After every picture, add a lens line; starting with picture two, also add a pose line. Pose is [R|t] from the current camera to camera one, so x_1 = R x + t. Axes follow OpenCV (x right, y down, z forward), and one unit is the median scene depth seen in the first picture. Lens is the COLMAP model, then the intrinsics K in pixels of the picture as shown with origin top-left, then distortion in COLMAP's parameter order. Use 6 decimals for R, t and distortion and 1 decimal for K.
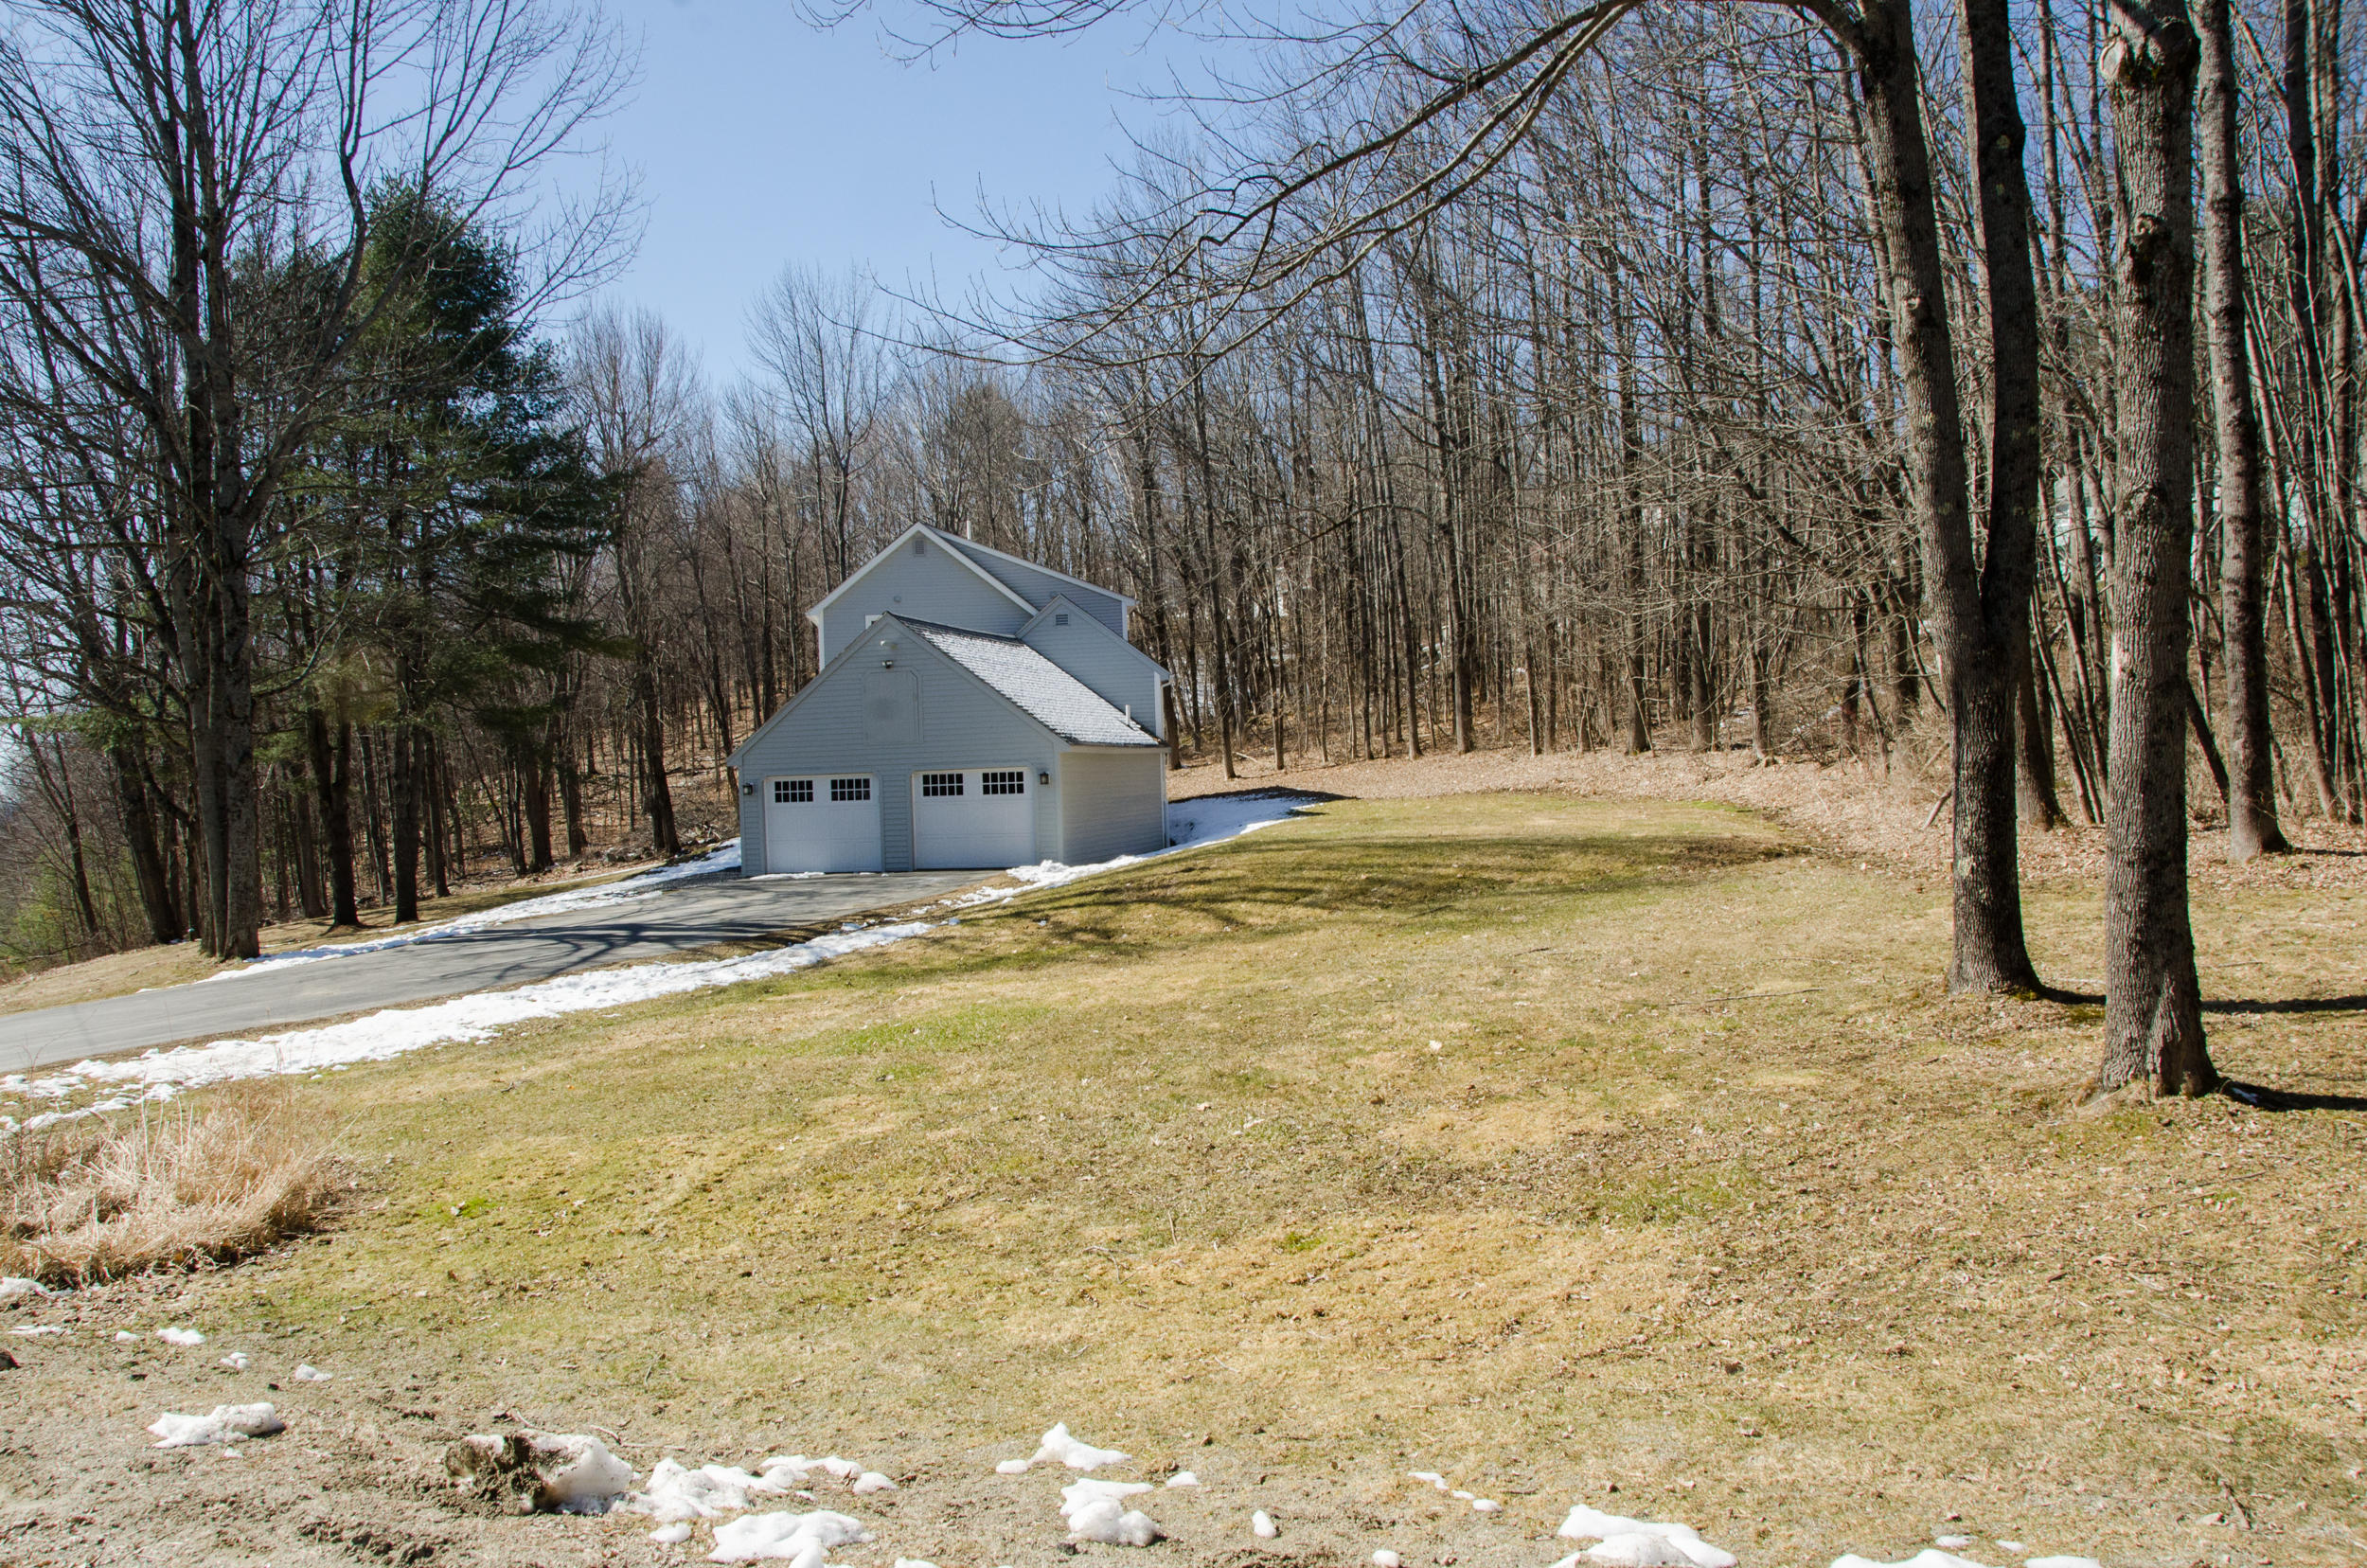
lens RADIAL K [[1857.1, 0, 1166.6], [0, 1857.1, 807.3], [0, 0, 1]] dist [-0.156412, 0.097348]
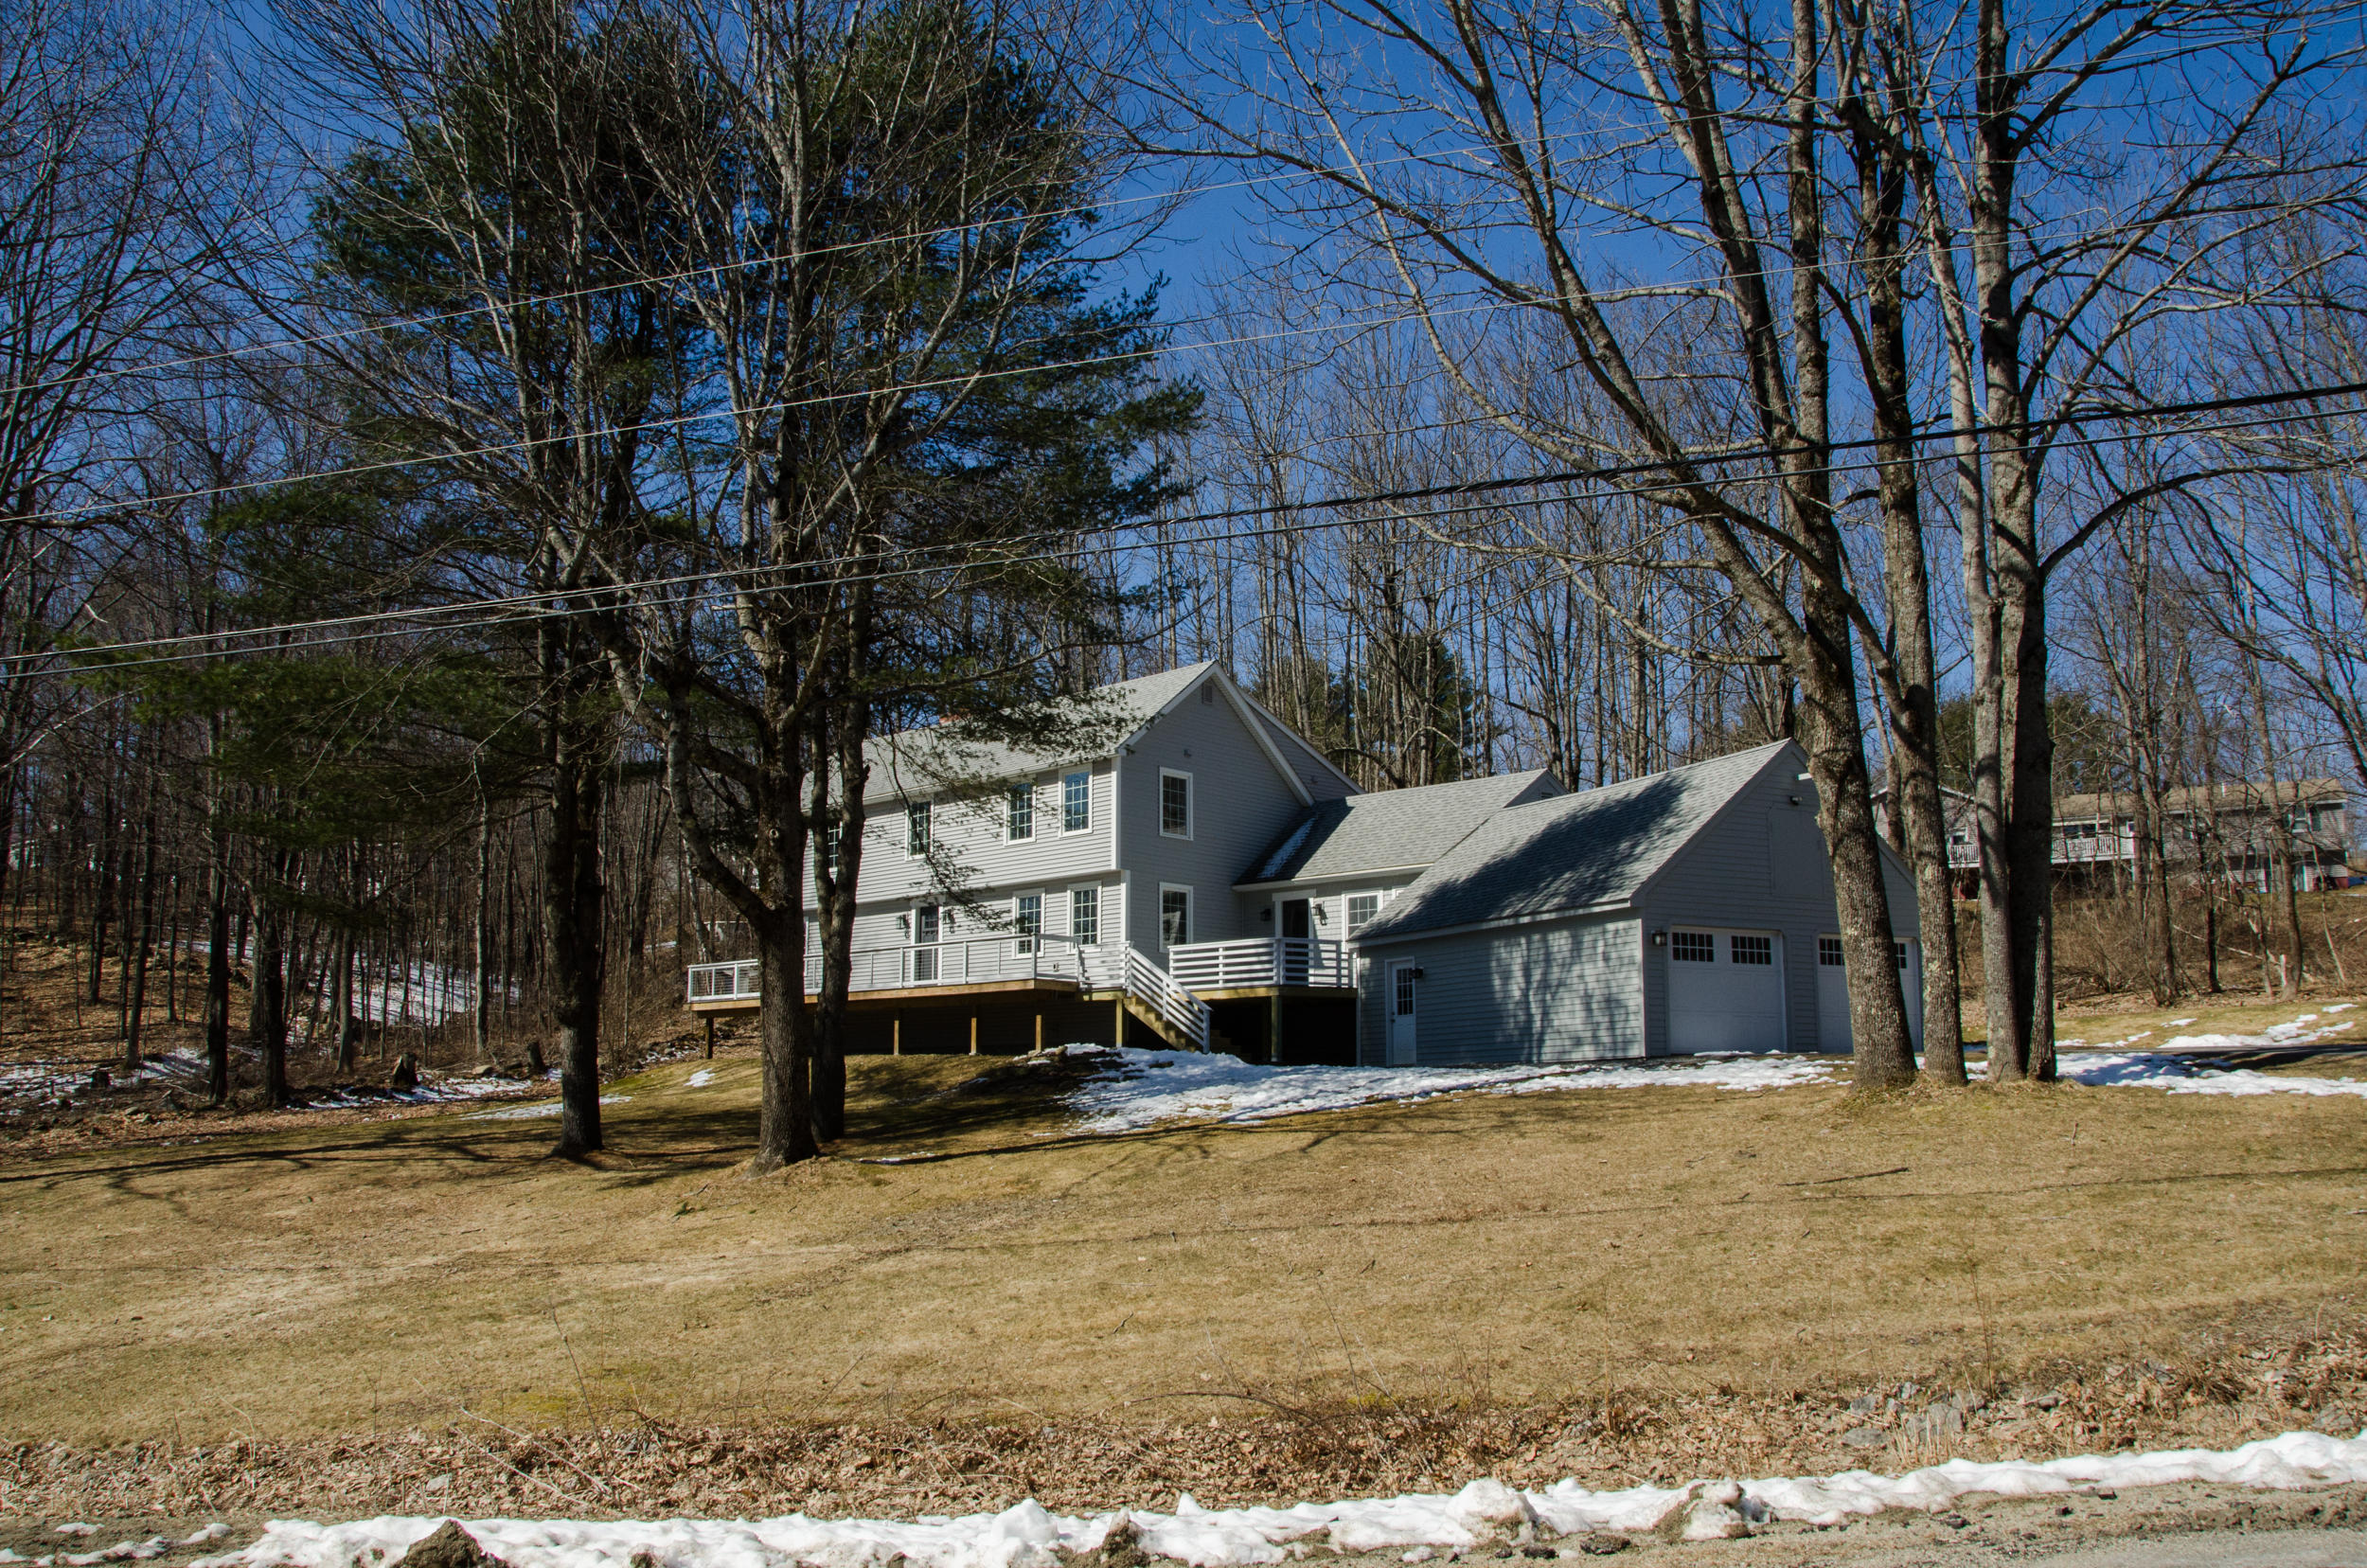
lens RADIAL K [[1857.1, 0, 1182.9], [0, 1857.1, 801.2], [0, 0, 1]] dist [-0.156412, 0.097348]
pose [[0.747387, 0.145061, 0.648360, -0.872869], [-0.009461, 0.978098, -0.207928, 0.093621], [-0.664322, 0.149269, 0.732390, 0.574316]]
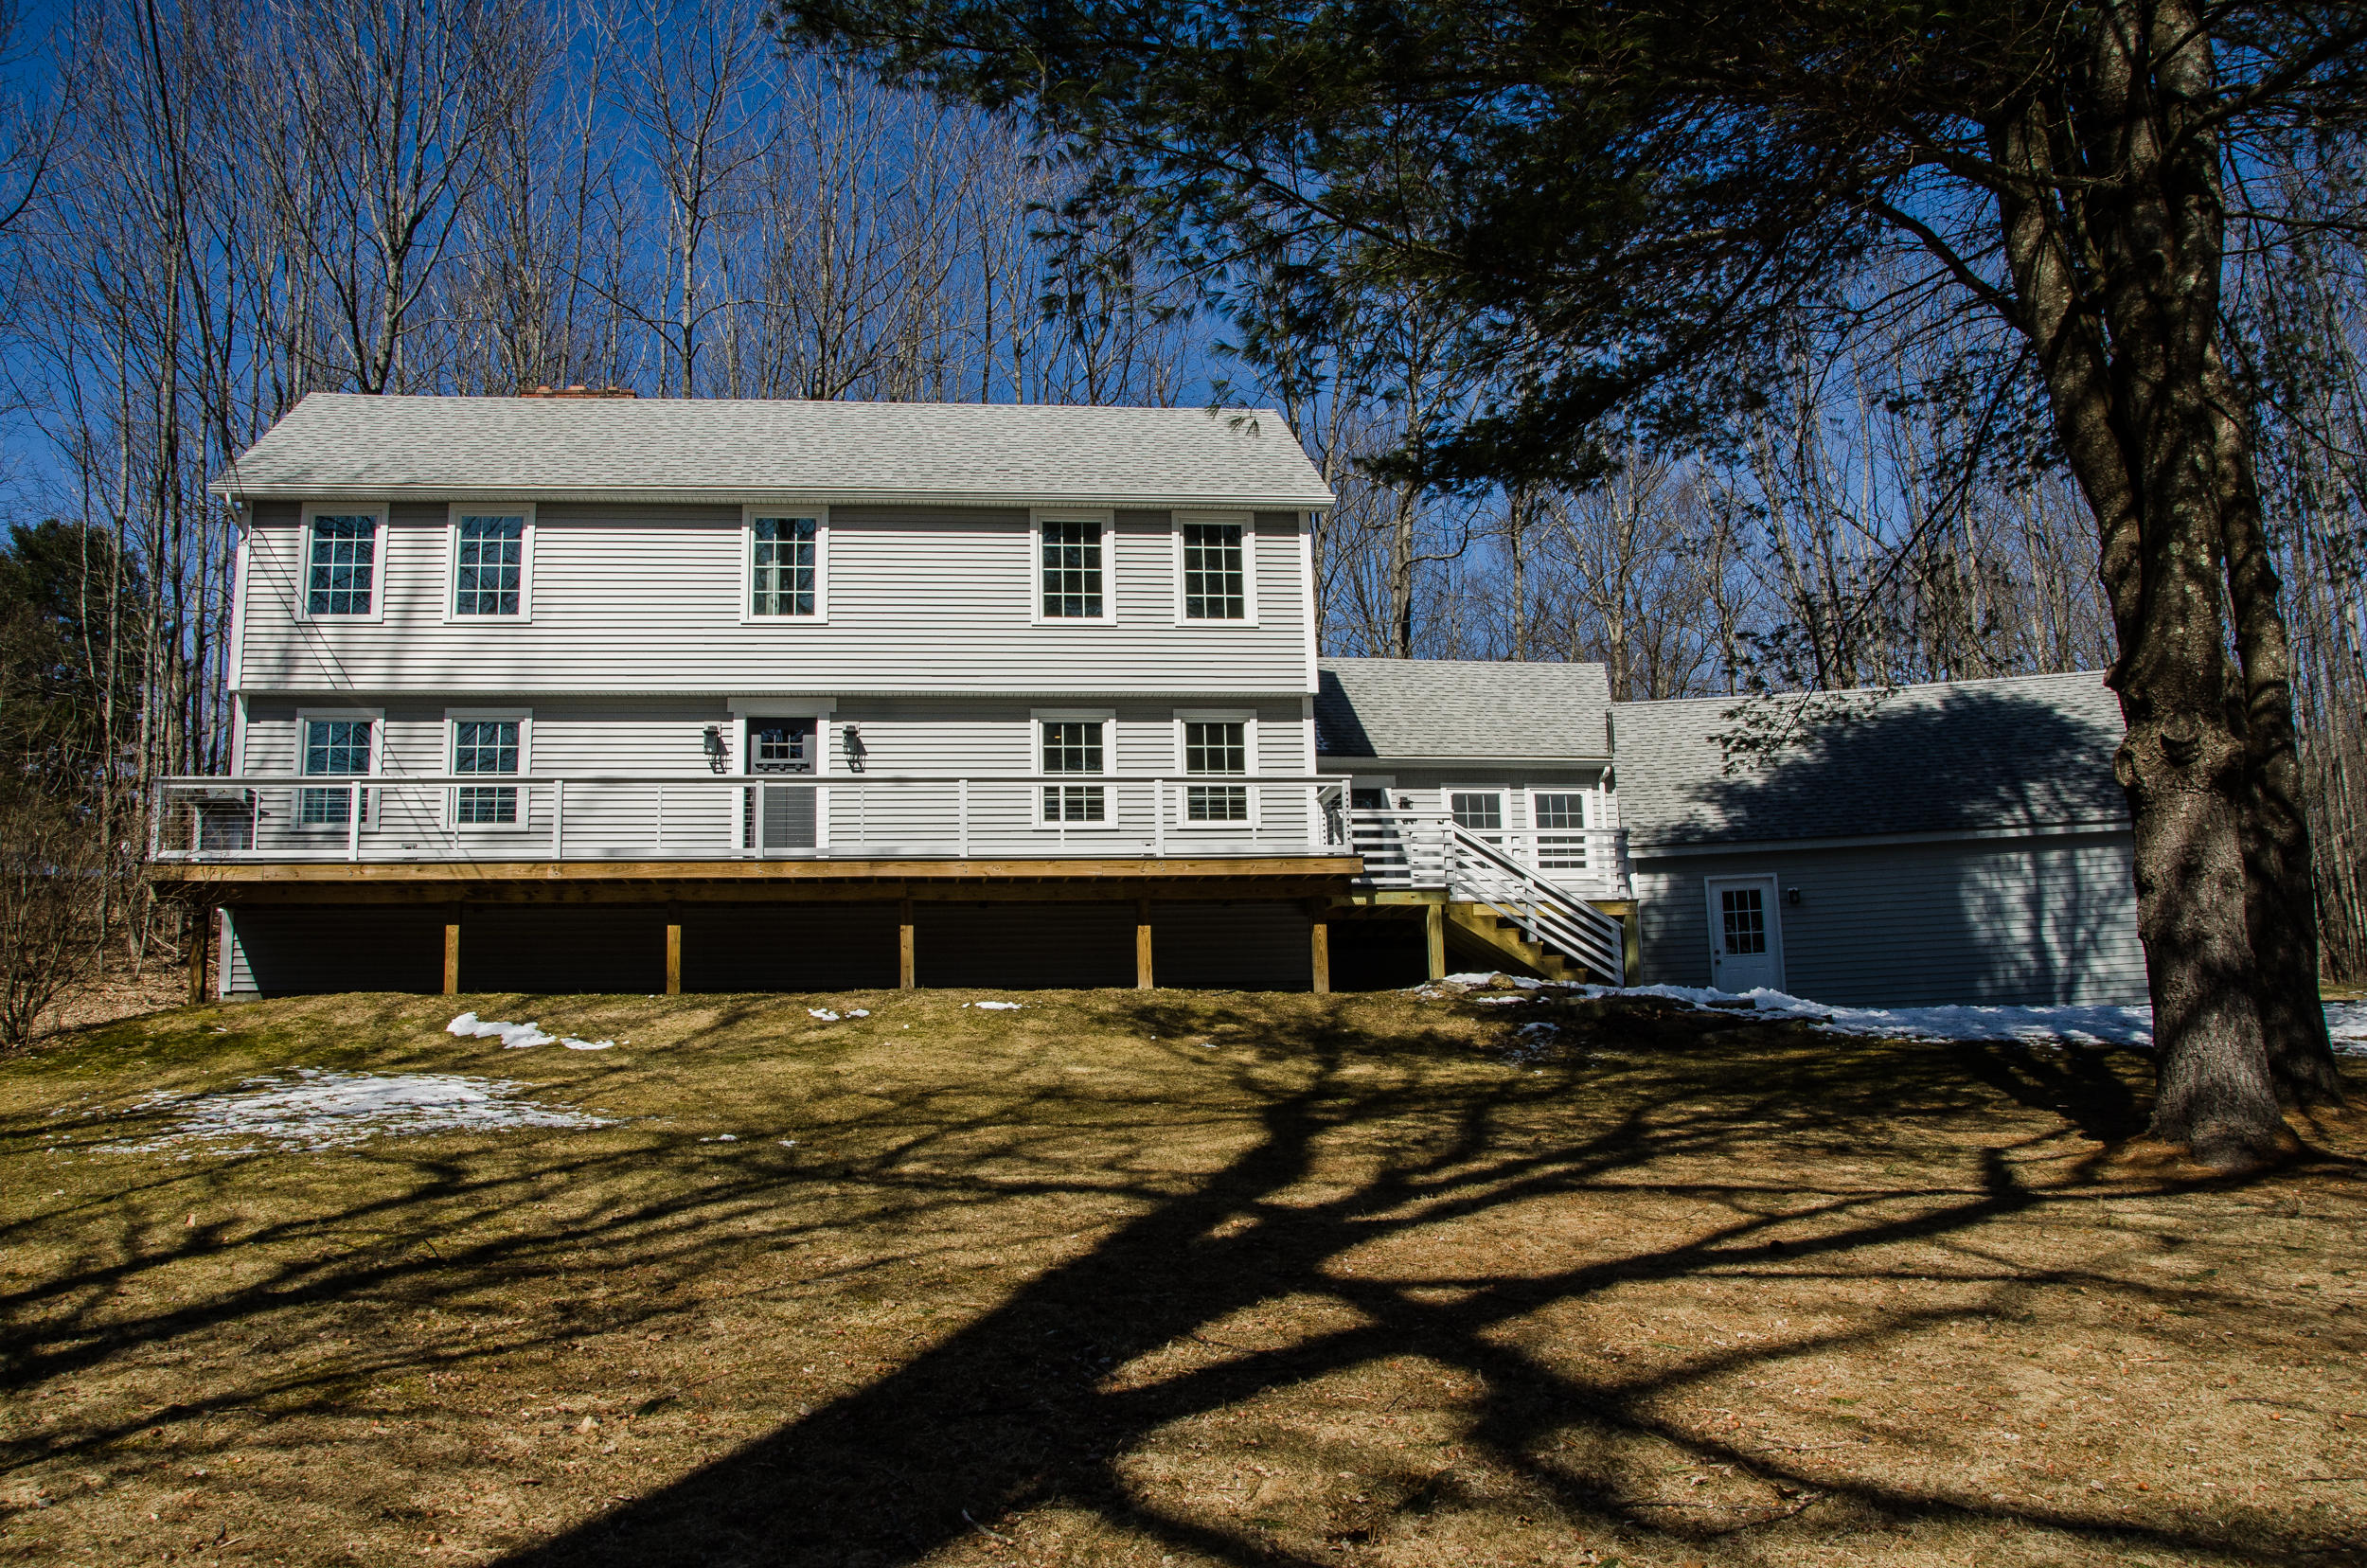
lens RADIAL K [[1857.1, 0, 1158.3], [0, 1857.1, 815.4], [0, 0, 1]] dist [-0.156412, 0.097348]
pose [[-0.042355, 0.207570, 0.977303, -0.817662], [0.049736, 0.977406, -0.205437, 0.079729], [-0.997864, 0.039906, -0.051722, 1.416960]]
